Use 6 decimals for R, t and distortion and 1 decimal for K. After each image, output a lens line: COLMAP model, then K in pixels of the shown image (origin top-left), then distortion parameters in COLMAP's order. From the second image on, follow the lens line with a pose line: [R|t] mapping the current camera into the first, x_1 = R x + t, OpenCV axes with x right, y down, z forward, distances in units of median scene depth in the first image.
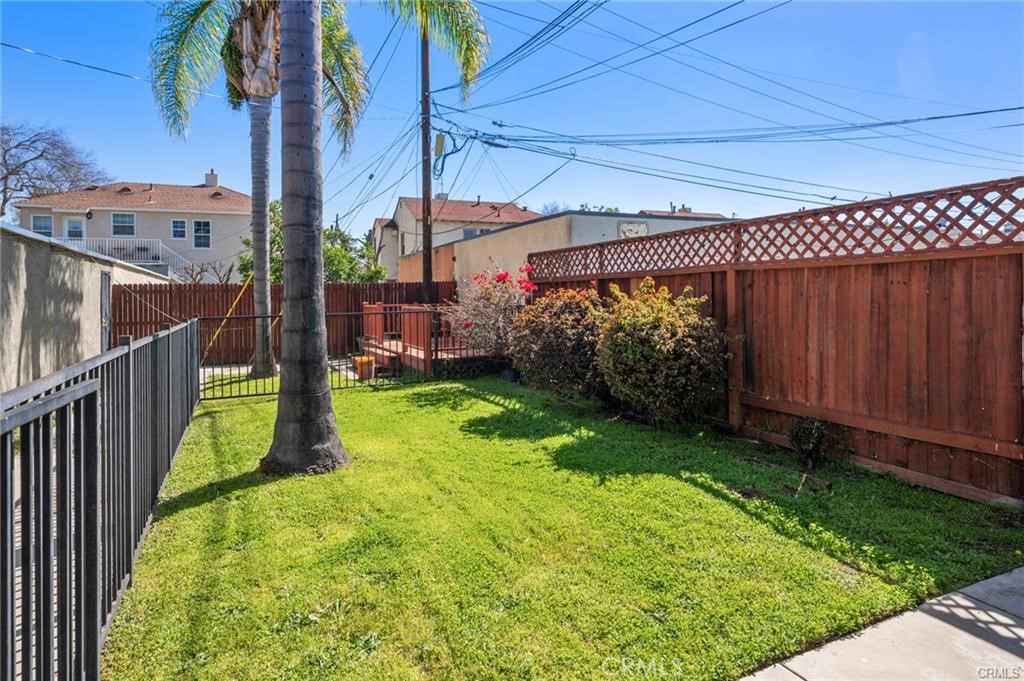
lens RADIAL K [[572.6, 0, 511.3], [0, 572.6, 296.6], [0, 0, 1]] dist [-0.001949, -0.000119]
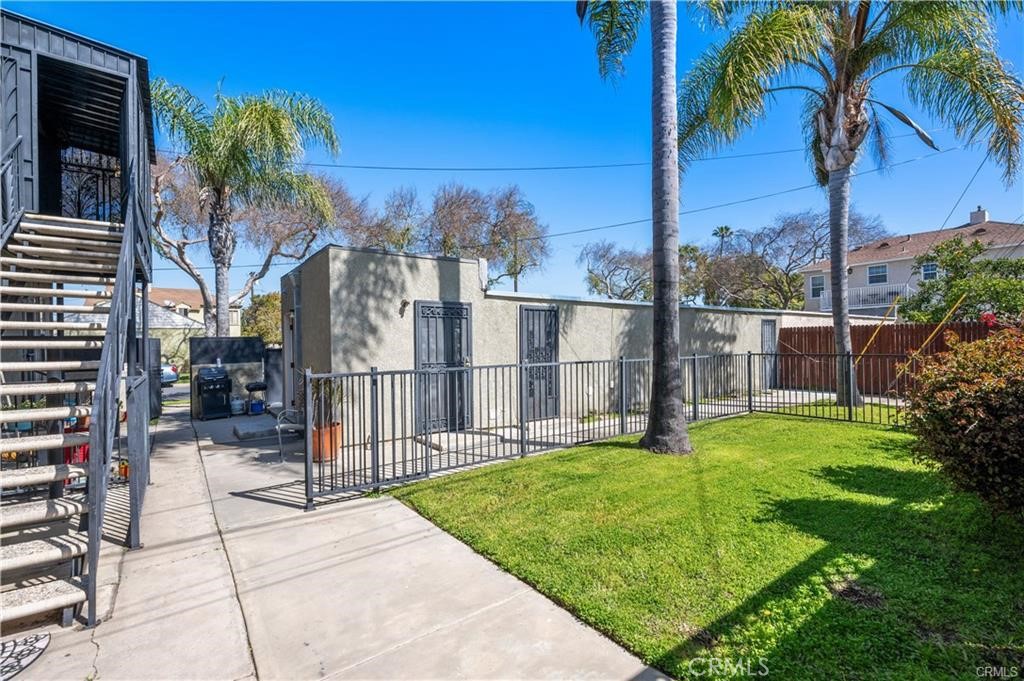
lens RADIAL K [[444.8, 0, 512.0], [0, 444.8, 340.5], [0, 0, 1]] dist [0.000345, -0.000044]
pose [[0.219539, 0.008938, -0.975563, 0.769432], [0.008234, 0.999905, 0.011014, -0.025054], [0.975569, -0.010451, 0.219445, 0.320374]]
